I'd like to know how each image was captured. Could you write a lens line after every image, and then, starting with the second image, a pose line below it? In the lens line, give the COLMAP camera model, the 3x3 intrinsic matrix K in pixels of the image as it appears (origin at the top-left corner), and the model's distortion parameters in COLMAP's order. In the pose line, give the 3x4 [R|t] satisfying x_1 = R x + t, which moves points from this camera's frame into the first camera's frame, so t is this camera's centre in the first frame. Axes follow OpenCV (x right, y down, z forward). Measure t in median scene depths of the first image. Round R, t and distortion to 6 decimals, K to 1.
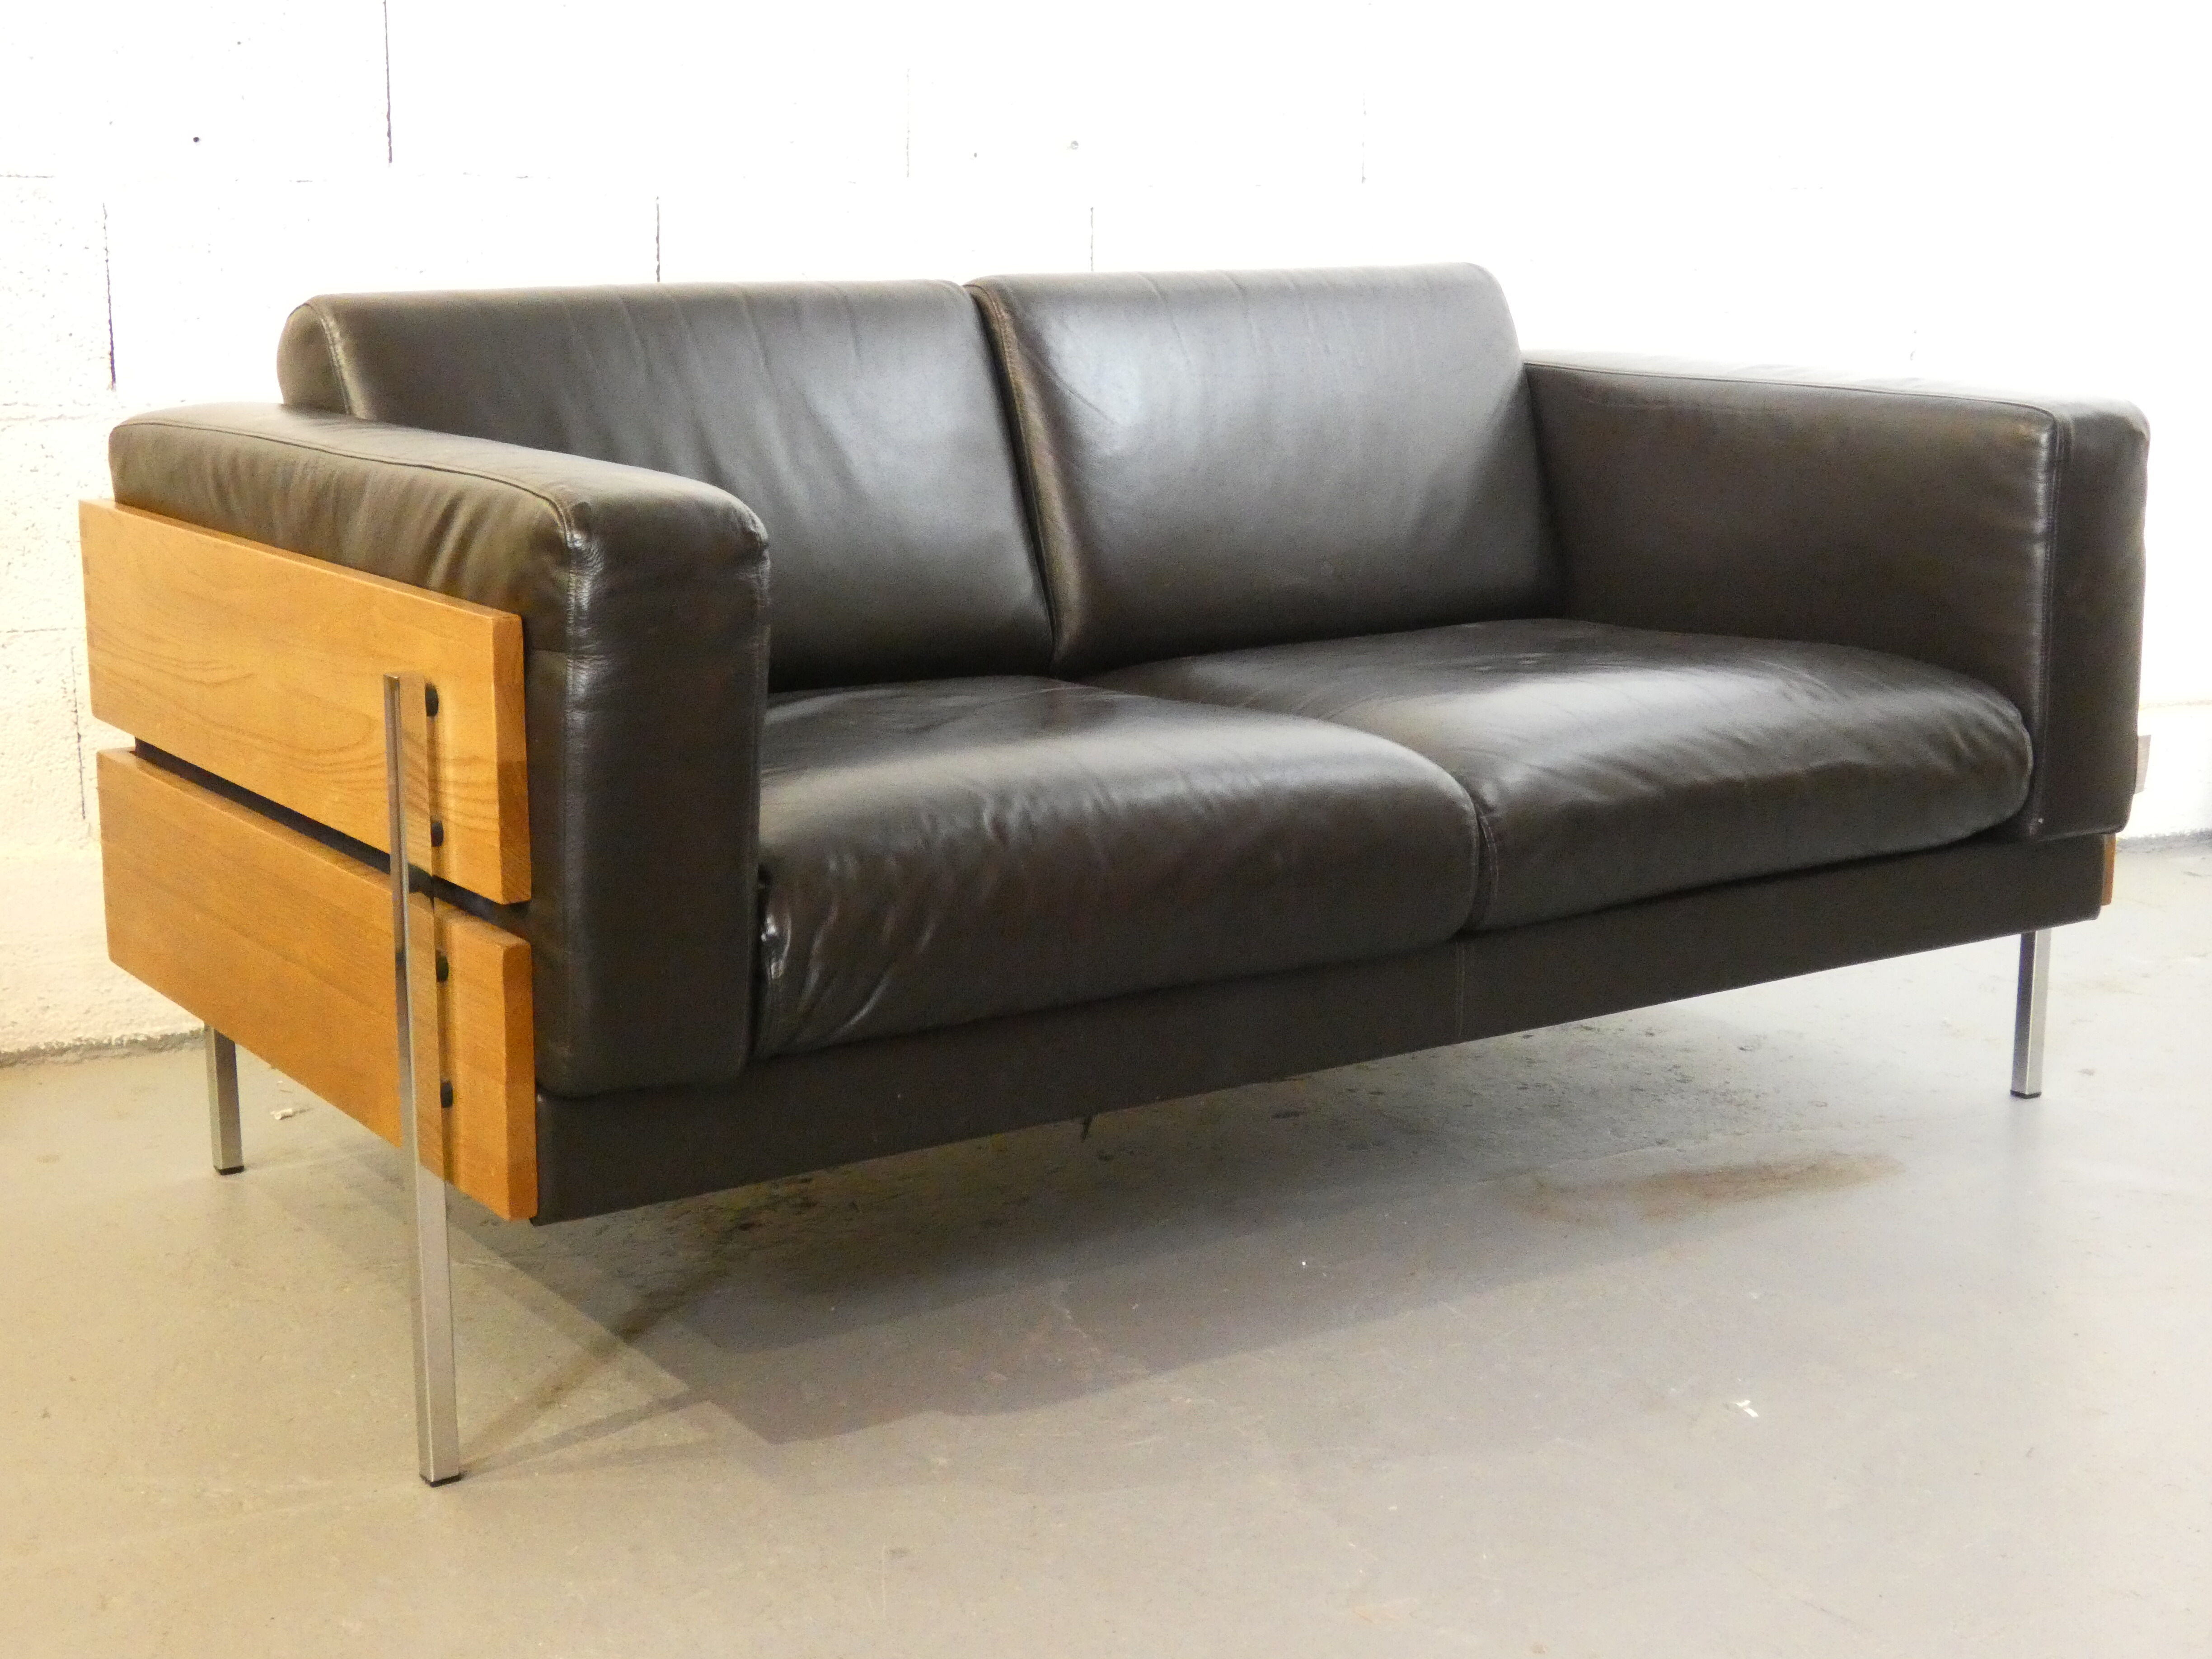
lens RADIAL K [[3122.0, 0, 1114.6], [0, 3122.0, 824.5], [0, 0, 1]] dist [0.019583, 0.000000]
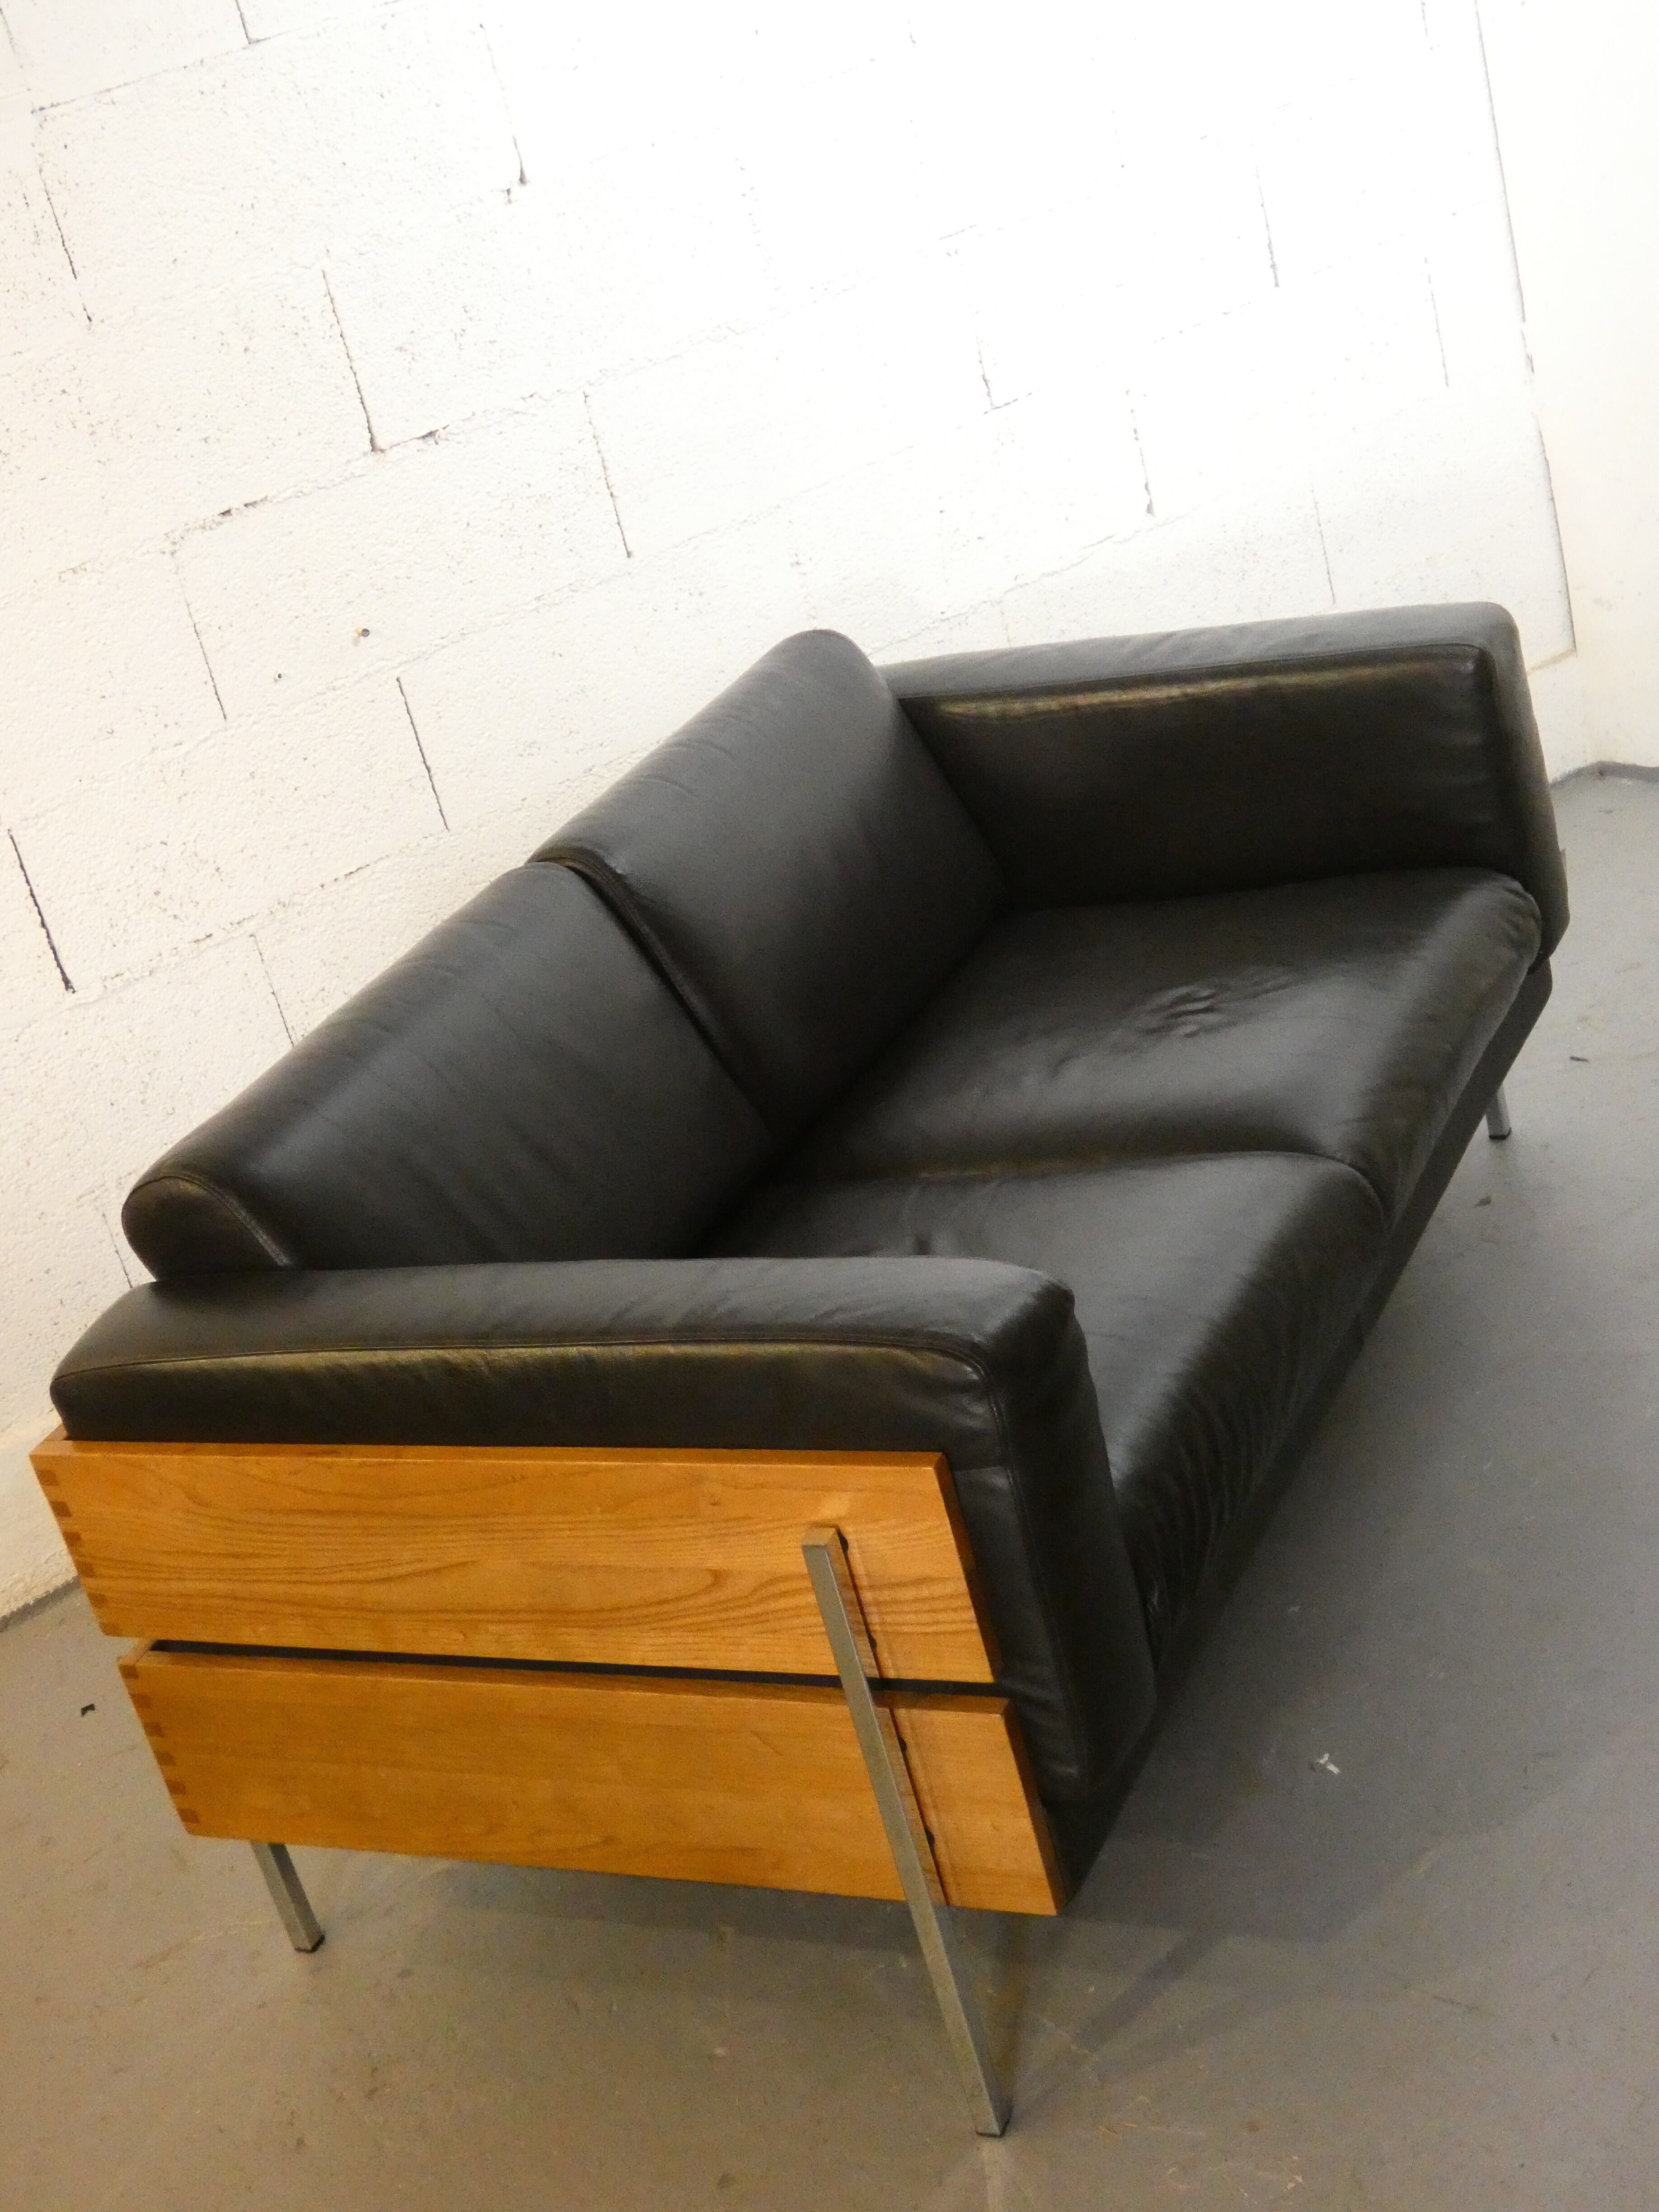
lens RADIAL K [[3122.0, 0, 826.0], [0, 3122.0, 1116.8], [0, 0, 1]] dist [0.019583, 0.000000]
pose [[0.830999, -0.410379, 0.375540, -0.485768], [0.349458, 0.910381, 0.221552, -0.357542], [-0.432805, -0.052874, 0.899936, 0.016386]]
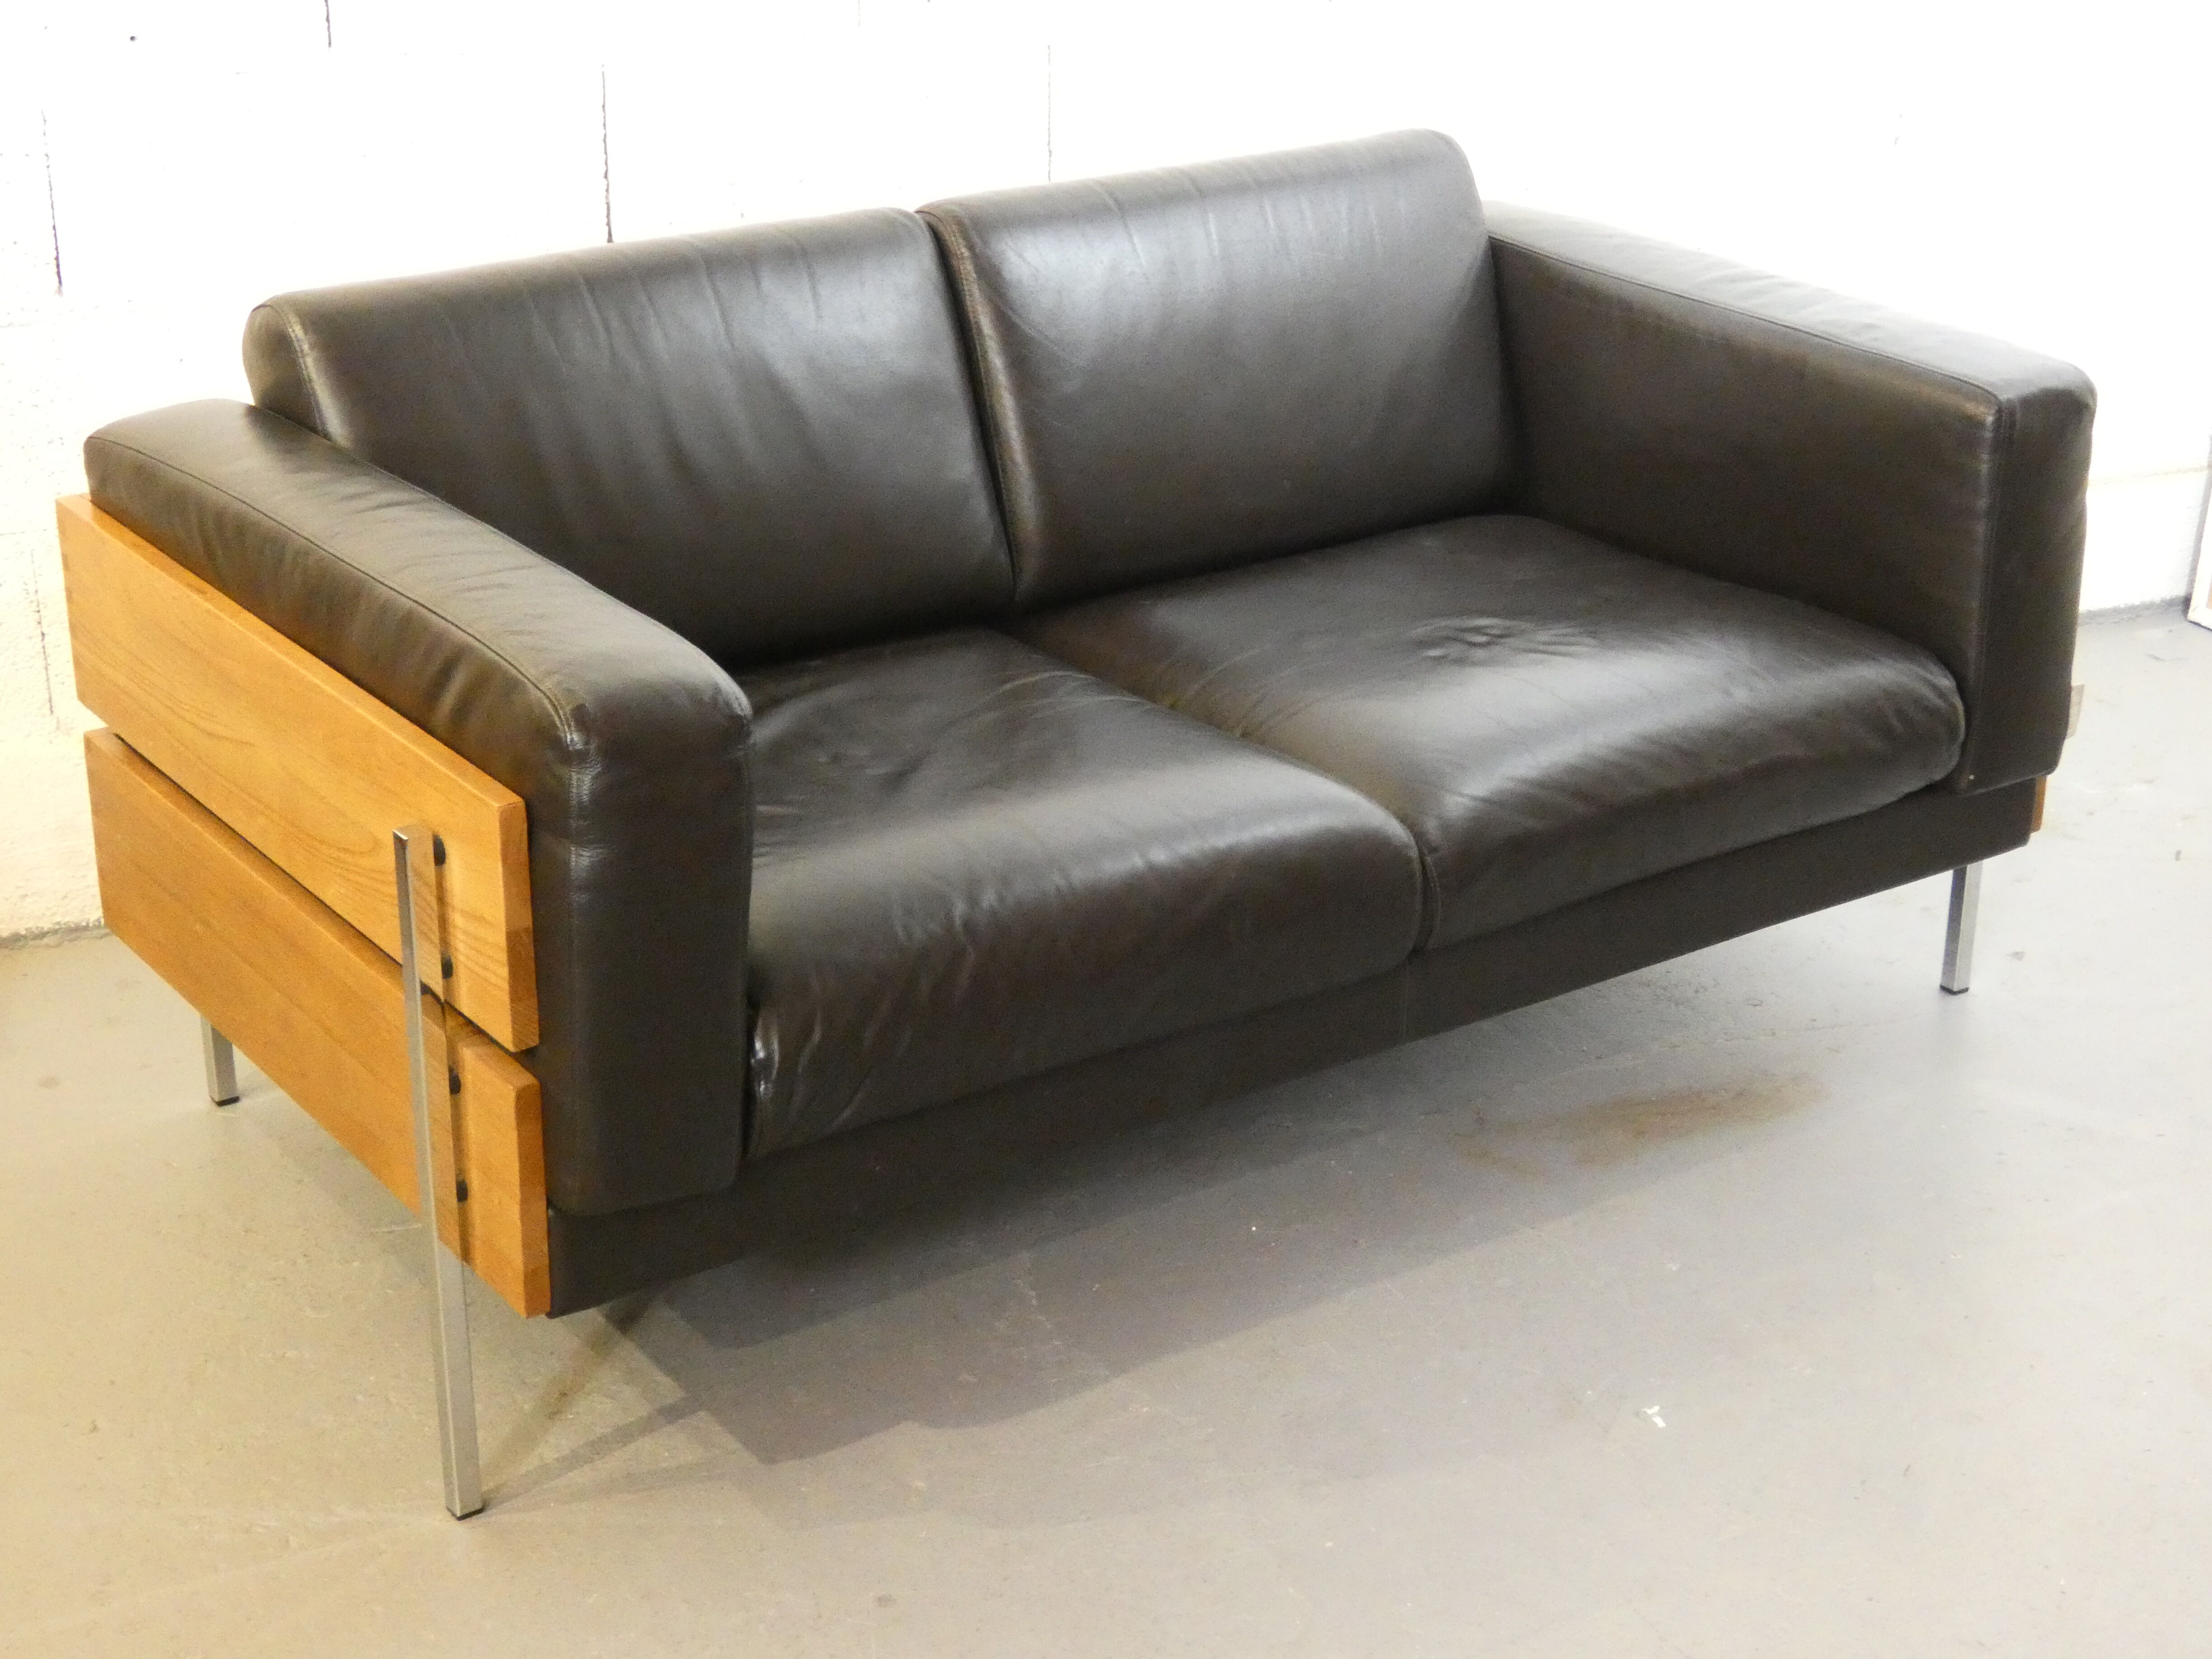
lens RADIAL K [[3453.1, 0, 1116.3], [0, 3453.1, 811.4], [0, 0, 1]] dist [0.002255, 0.000000]
pose [[0.999885, -0.000910, 0.015134, -0.004115], [-0.001917, 0.982596, 0.185744, -0.230959], [-0.015040, -0.185752, 0.982482, -0.135971]]
